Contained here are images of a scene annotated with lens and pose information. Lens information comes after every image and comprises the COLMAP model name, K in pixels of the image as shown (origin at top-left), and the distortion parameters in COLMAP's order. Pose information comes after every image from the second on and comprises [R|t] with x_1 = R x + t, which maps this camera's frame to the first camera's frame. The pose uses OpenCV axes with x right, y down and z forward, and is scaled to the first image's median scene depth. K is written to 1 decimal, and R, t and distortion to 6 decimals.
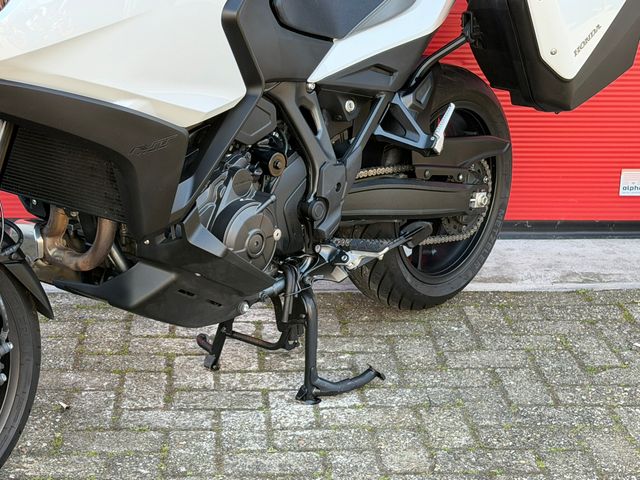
lens RADIAL K [[1368.6, 0, 322.0], [0, 1368.6, 266.4], [0, 0, 1]] dist [0.144891, 0.000000]
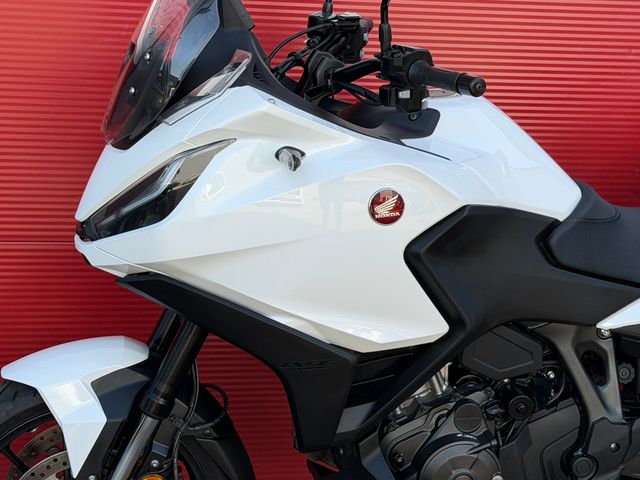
lens RADIAL K [[1368.6, 0, 343.4], [0, 1368.6, 264.4], [0, 0, 1]] dist [0.144891, 0.000000]
pose [[0.771400, 0.199659, -0.604217, 0.388140], [-0.238456, 0.971014, 0.016430, -0.144178], [0.589983, 0.131405, 0.796651, 0.160446]]
